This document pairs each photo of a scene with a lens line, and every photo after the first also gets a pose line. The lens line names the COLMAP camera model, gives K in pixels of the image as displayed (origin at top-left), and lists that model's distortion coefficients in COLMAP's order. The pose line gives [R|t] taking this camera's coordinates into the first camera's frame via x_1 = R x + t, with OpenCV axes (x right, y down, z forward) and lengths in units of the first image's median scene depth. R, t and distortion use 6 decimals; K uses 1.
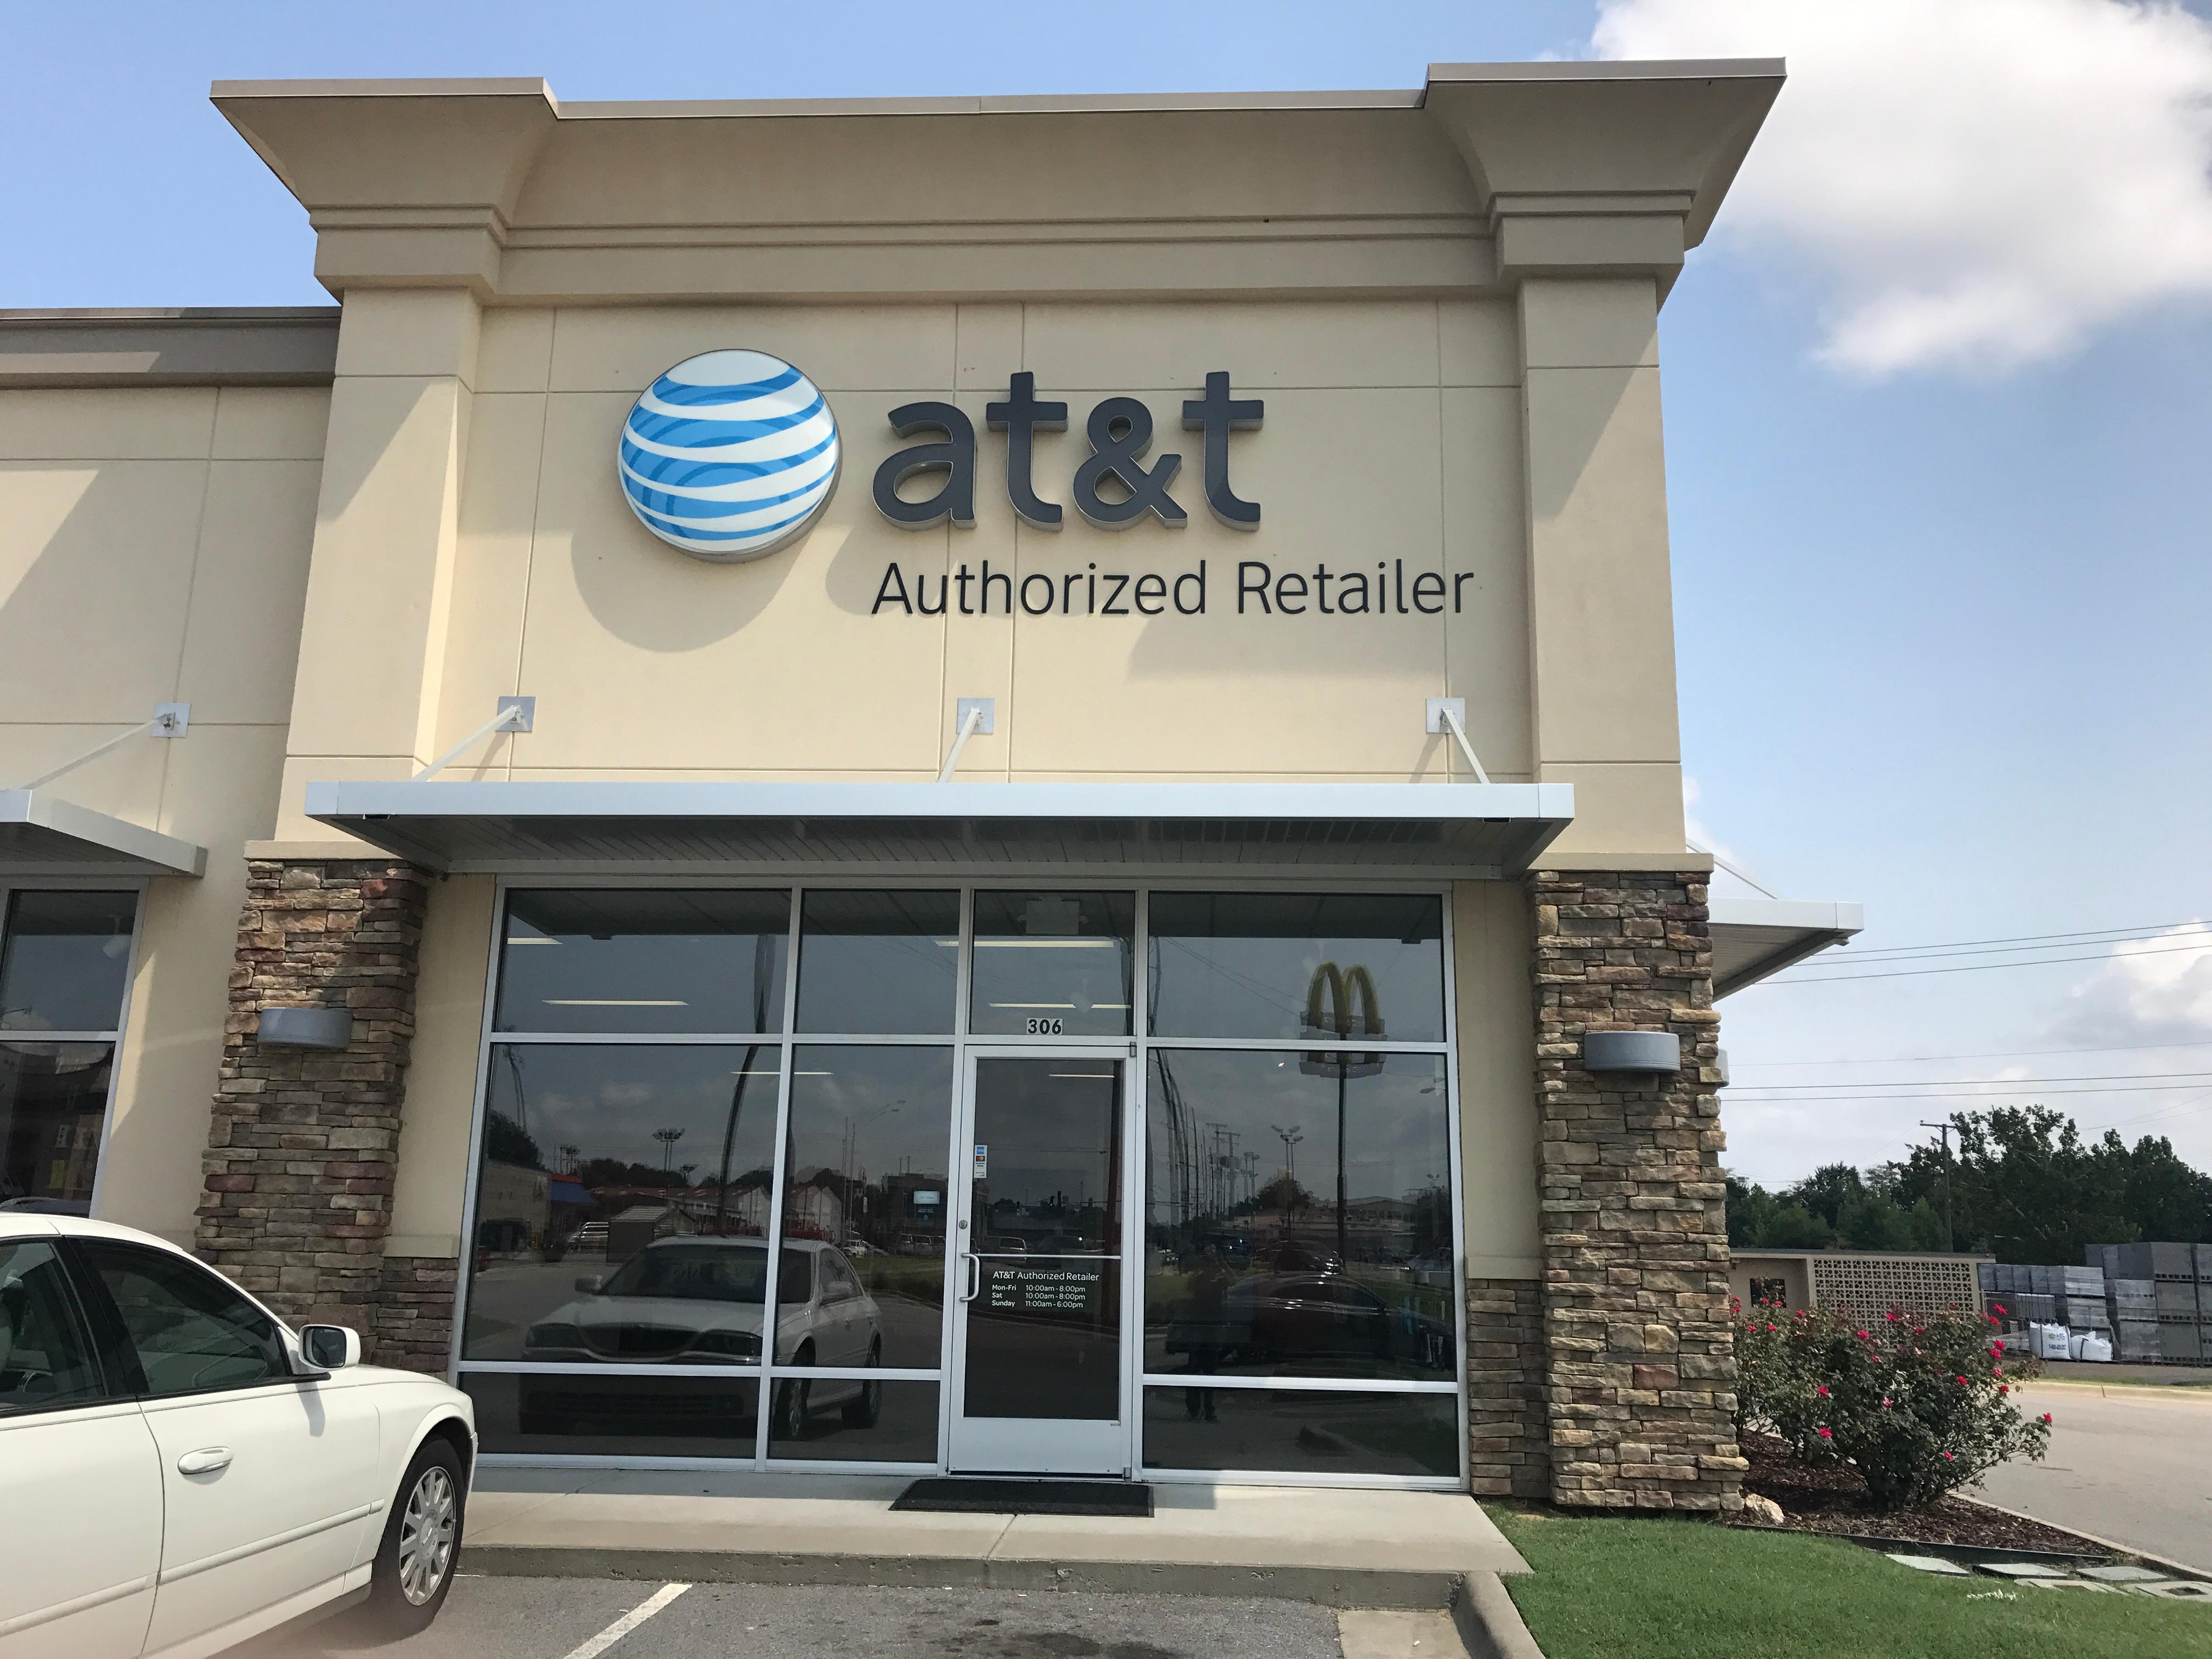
lens RADIAL K [[1817.7, 0, 1087.1], [0, 1817.7, 820.3], [0, 0, 1]] dist [0.042177, -0.065385]
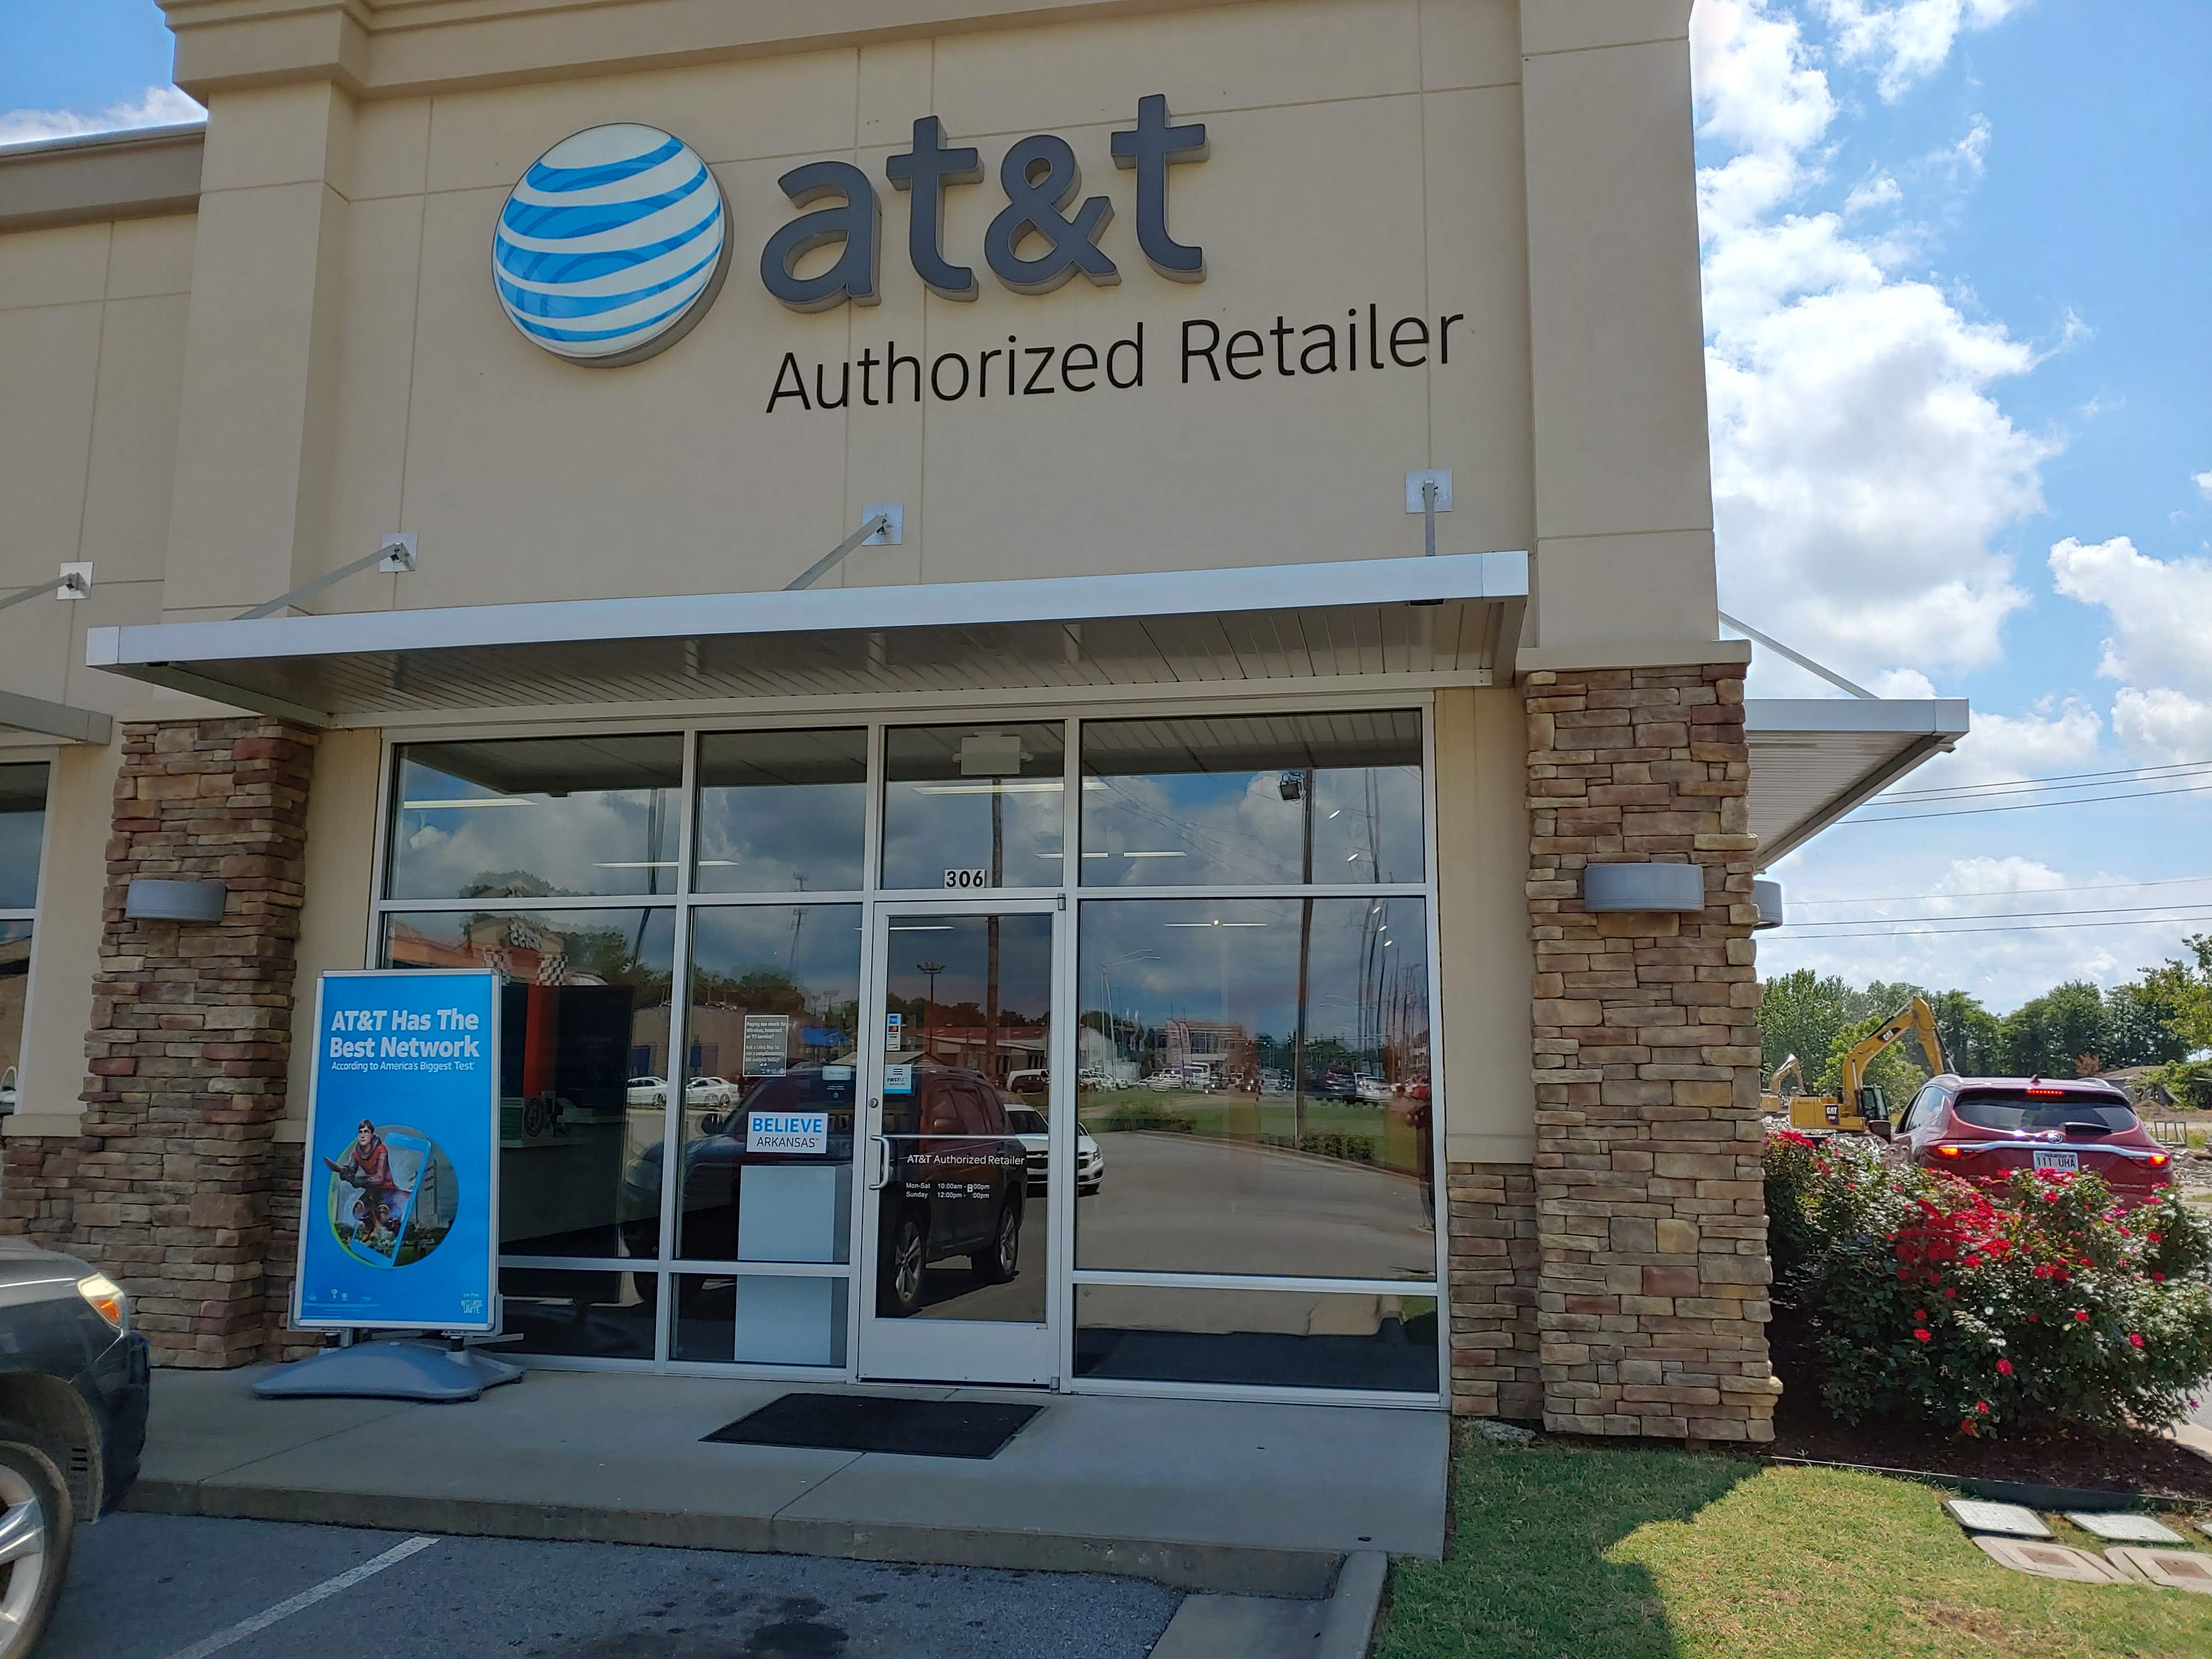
lens RADIAL K [[1683.4, 0, 1115.8], [0, 1683.4, 832.4], [0, 0, 1]] dist [-0.009391, 0.007185]
pose [[0.990240, -0.031676, -0.135725, 0.155862], [0.043434, 0.995471, 0.084565, 0.026462], [0.132431, -0.089635, 0.987131, 0.216130]]
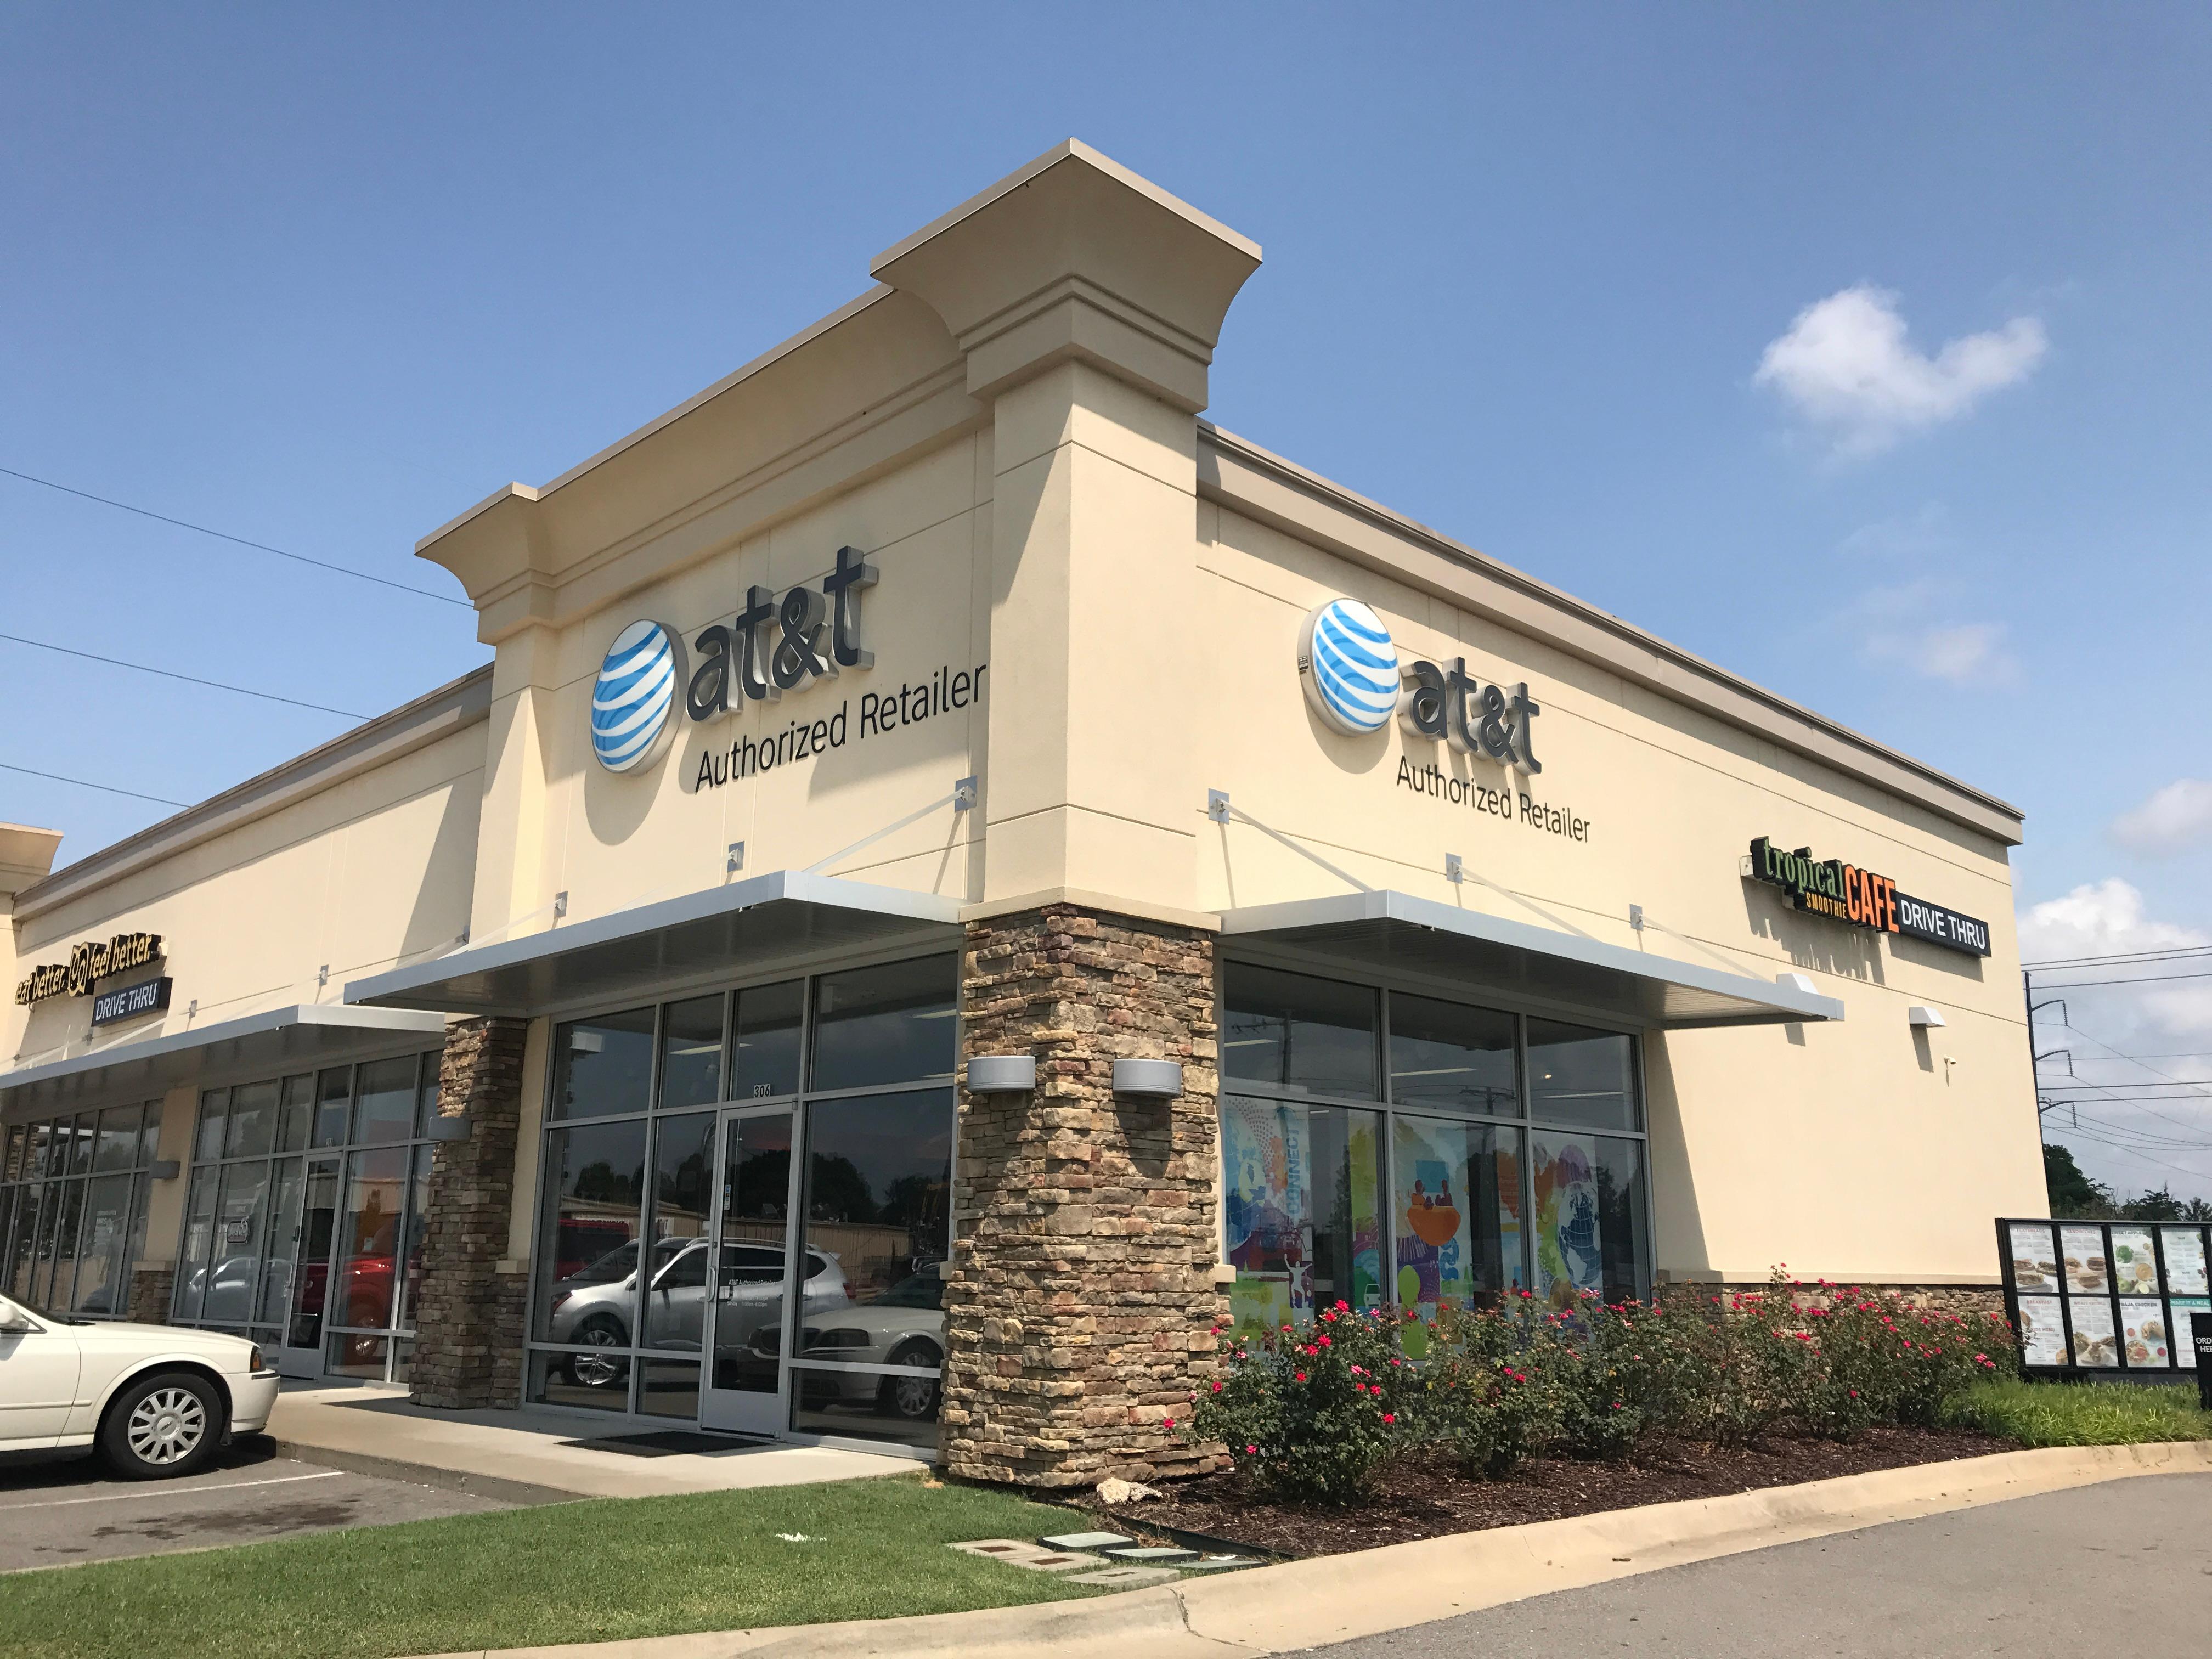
lens RADIAL K [[1817.7, 0, 1117.8], [0, 1817.7, 823.7], [0, 0, 1]] dist [0.042177, -0.065385]
pose [[0.738846, -0.172036, -0.651545, 1.024400], [0.157275, 0.984185, -0.081518, 0.071194], [0.655265, -0.042243, 0.754217, 0.192820]]
